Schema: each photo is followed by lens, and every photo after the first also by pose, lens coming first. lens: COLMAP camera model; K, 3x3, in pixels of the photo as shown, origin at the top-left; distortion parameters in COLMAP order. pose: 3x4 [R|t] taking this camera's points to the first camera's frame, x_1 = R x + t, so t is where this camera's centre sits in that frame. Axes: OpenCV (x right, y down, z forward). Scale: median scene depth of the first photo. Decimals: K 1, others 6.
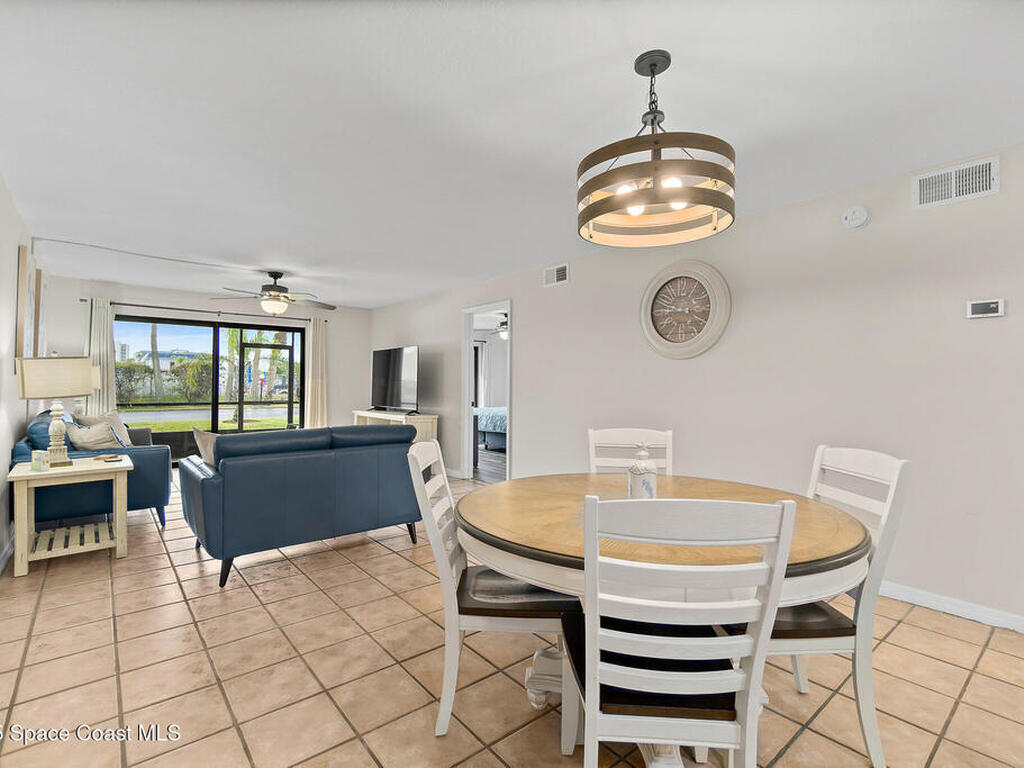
lens RADIAL K [[497.4, 0, 501.4], [0, 497.4, 382.5], [0, 0, 1]] dist [0.000969, 0.000114]
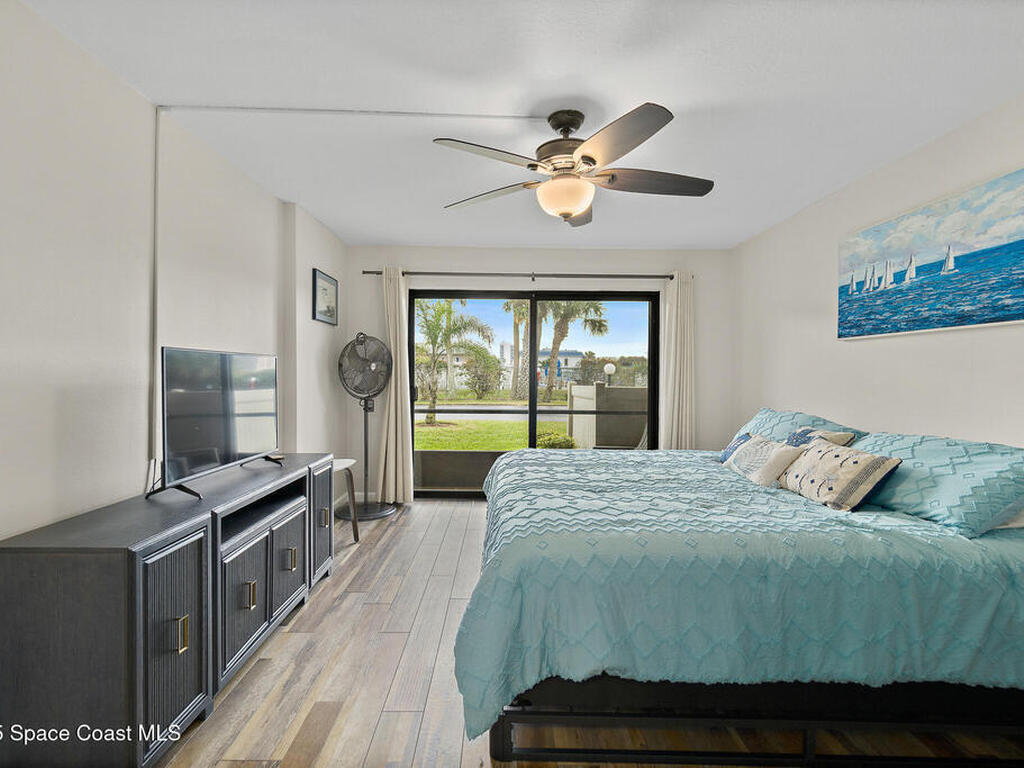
lens RADIAL K [[497.4, 0, 501.4], [0, 497.4, 382.5], [0, 0, 1]] dist [0.000969, 0.000114]
pose [[0.759807, -0.003996, -0.650137, -0.165351], [0.008750, 0.999953, 0.004080, 0.005035], [0.650090, -0.008789, 0.759806, 0.482205]]
